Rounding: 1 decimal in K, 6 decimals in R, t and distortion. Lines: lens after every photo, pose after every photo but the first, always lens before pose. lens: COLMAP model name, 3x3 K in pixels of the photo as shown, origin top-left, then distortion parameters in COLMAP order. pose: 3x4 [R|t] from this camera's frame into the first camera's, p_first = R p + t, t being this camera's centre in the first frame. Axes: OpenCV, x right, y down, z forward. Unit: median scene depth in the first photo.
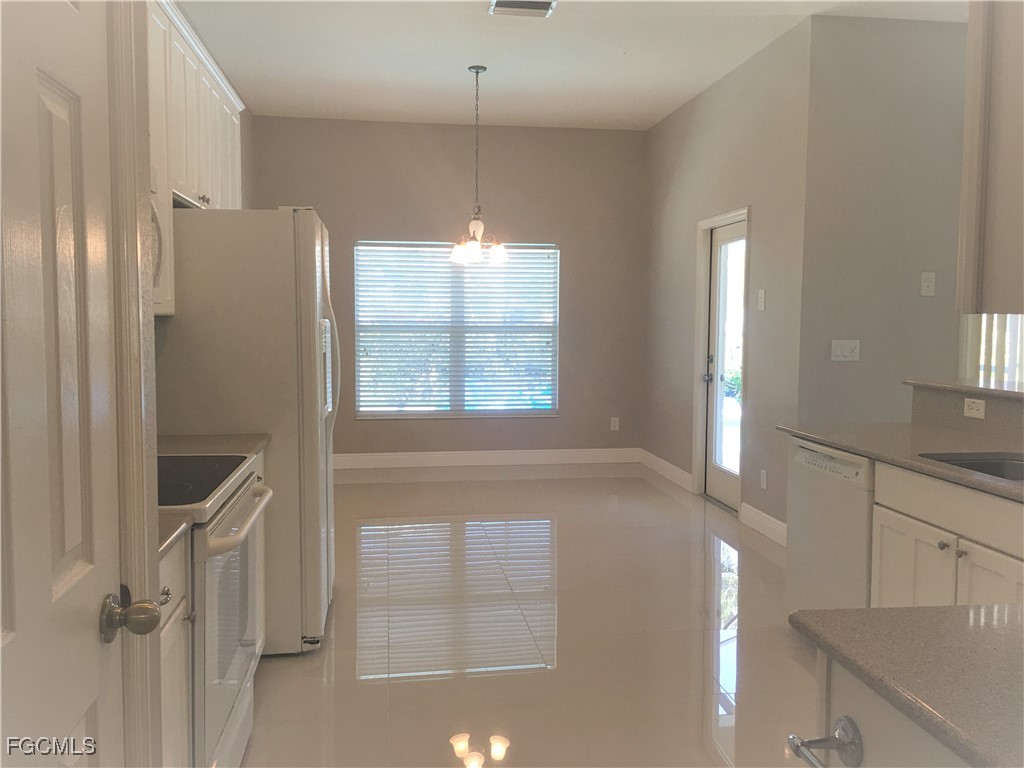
lens RADIAL K [[860.5, 0, 510.9], [0, 860.5, 383.1], [0, 0, 1]] dist [-0.009554, -0.004815]
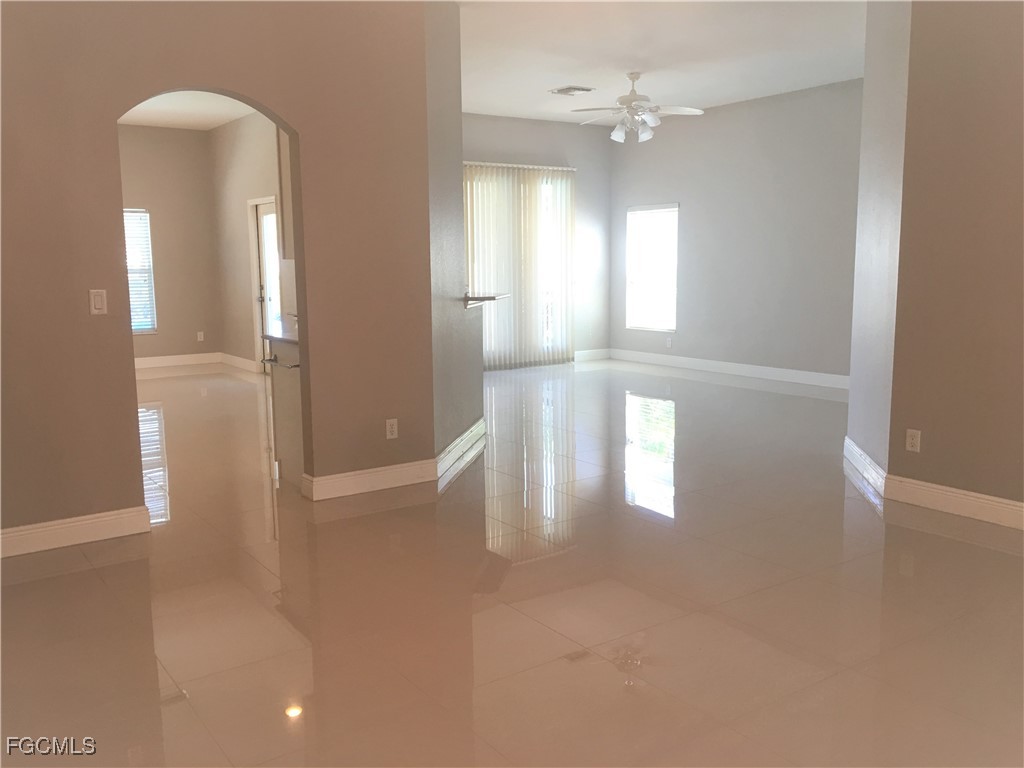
lens RADIAL K [[860.5, 0, 512.3], [0, 860.5, 388.6], [0, 0, 1]] dist [-0.009554, -0.004815]
pose [[0.885533, -0.080789, 0.457498, -0.099584], [0.047960, 0.995399, 0.082946, 0.048898], [-0.462094, -0.051510, 0.885334, -0.627032]]
